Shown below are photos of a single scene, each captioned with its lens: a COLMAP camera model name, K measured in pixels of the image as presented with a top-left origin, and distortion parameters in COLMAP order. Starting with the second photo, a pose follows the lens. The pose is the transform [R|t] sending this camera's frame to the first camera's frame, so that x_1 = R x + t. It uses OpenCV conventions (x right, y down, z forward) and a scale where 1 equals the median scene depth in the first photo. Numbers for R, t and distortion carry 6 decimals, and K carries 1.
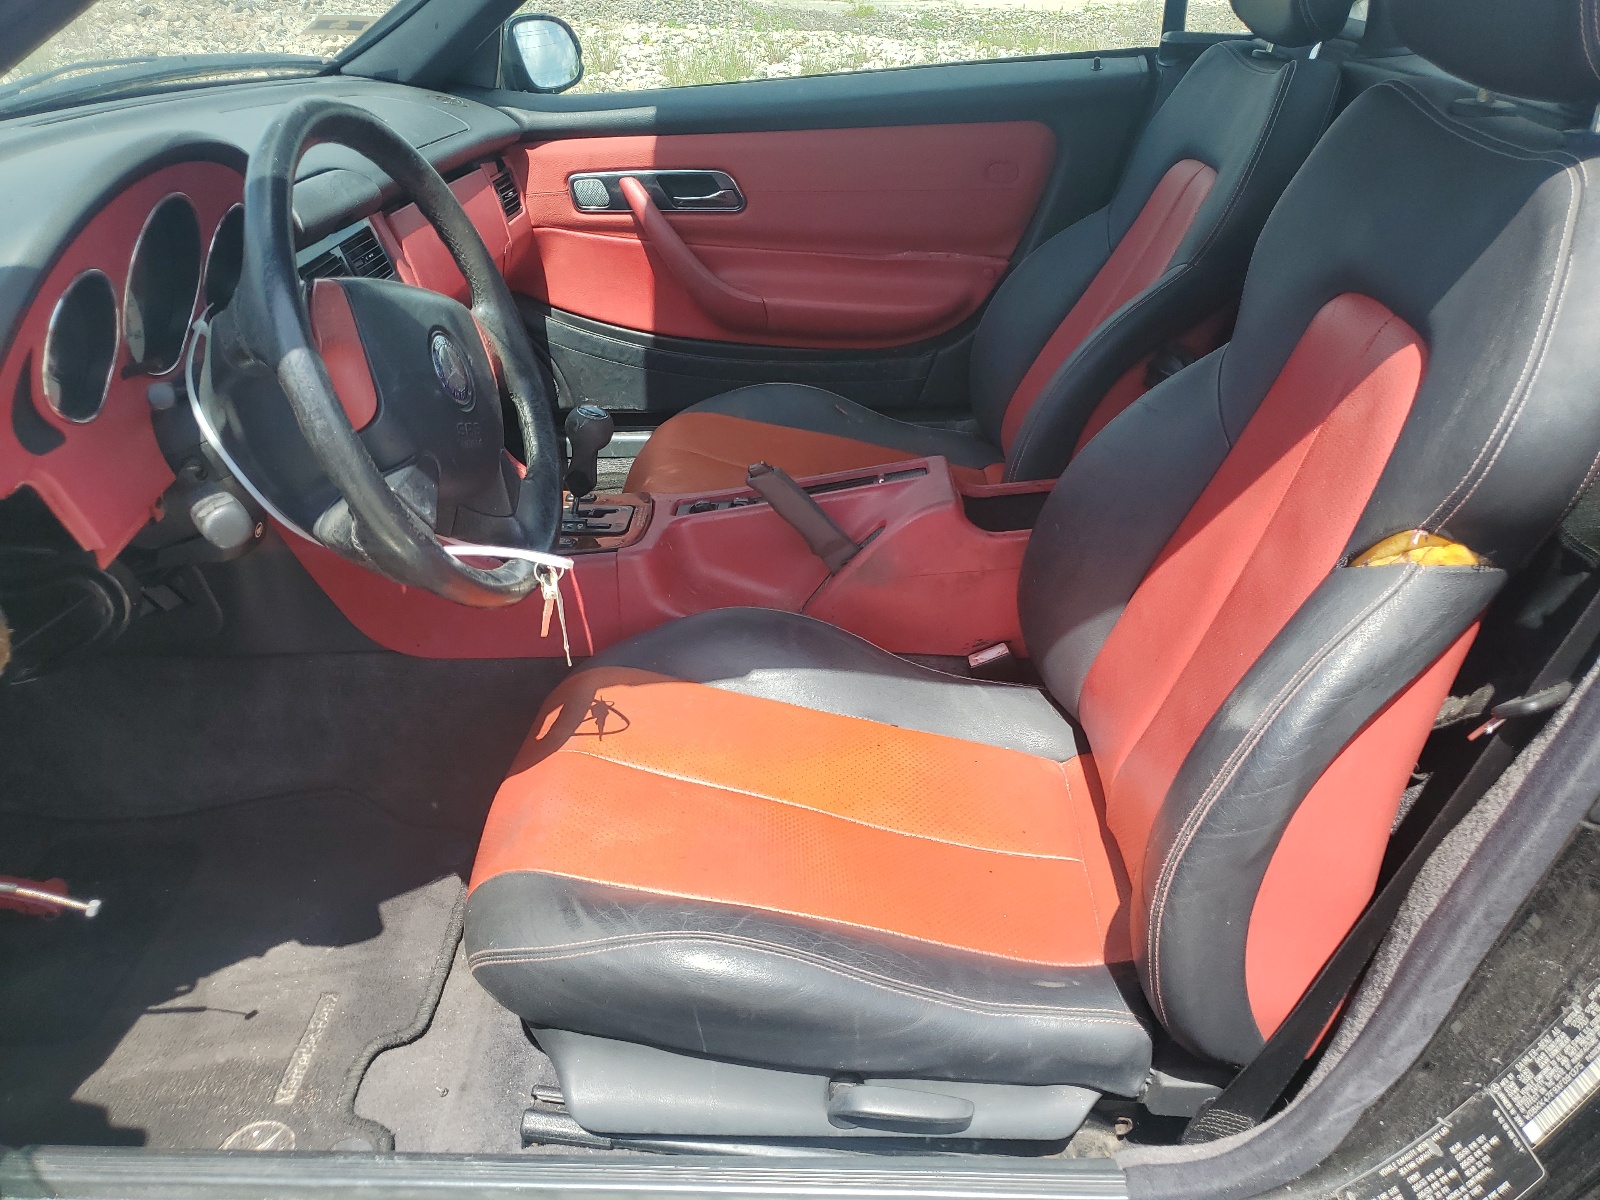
lens RADIAL K [[1263.2, 0, 800.0], [0, 1263.2, 600.0], [0, 0, 1]] dist [0.002642, 0.000632]
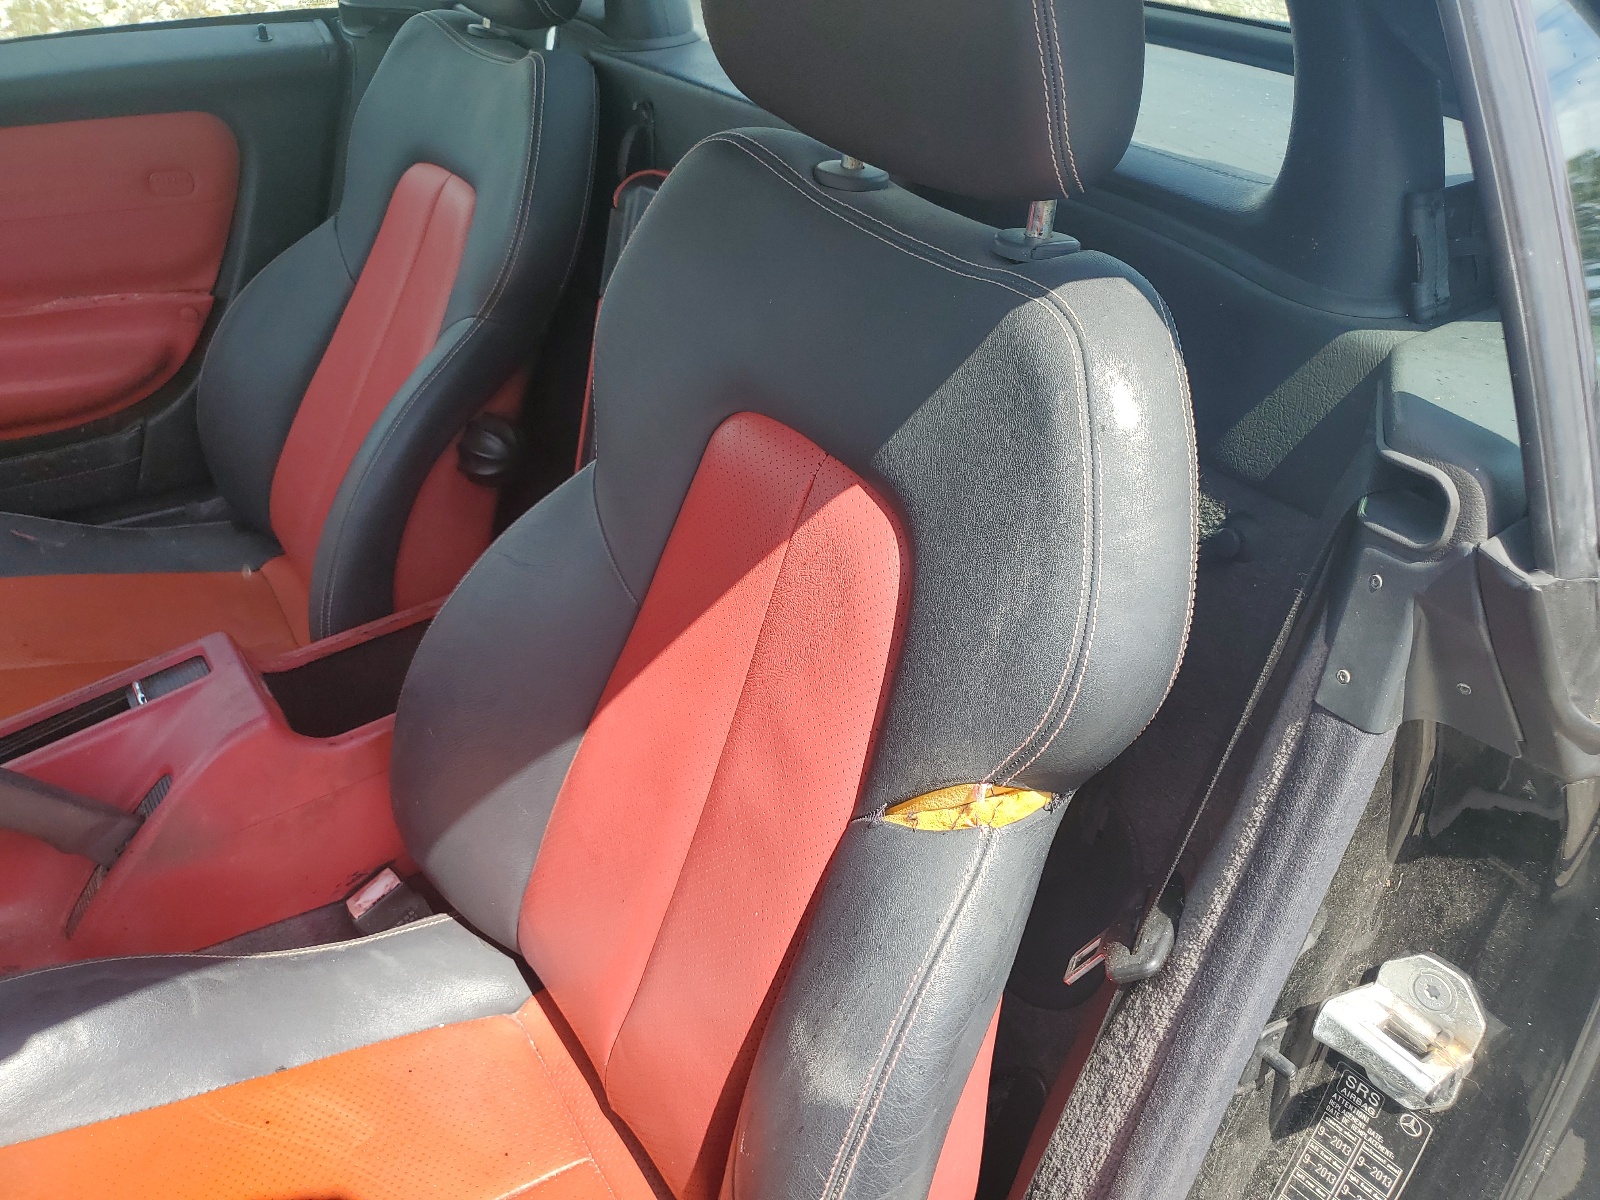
lens RADIAL K [[1297.4, 0, 800.0], [0, 1297.4, 600.0], [0, 0, 1]] dist [0.037657, 0.002891]
pose [[0.823192, -0.264422, 0.502429, 0.019311], [0.232317, 0.964329, 0.126881, -0.196204], [-0.518057, 0.012275, 0.855258, 0.254026]]
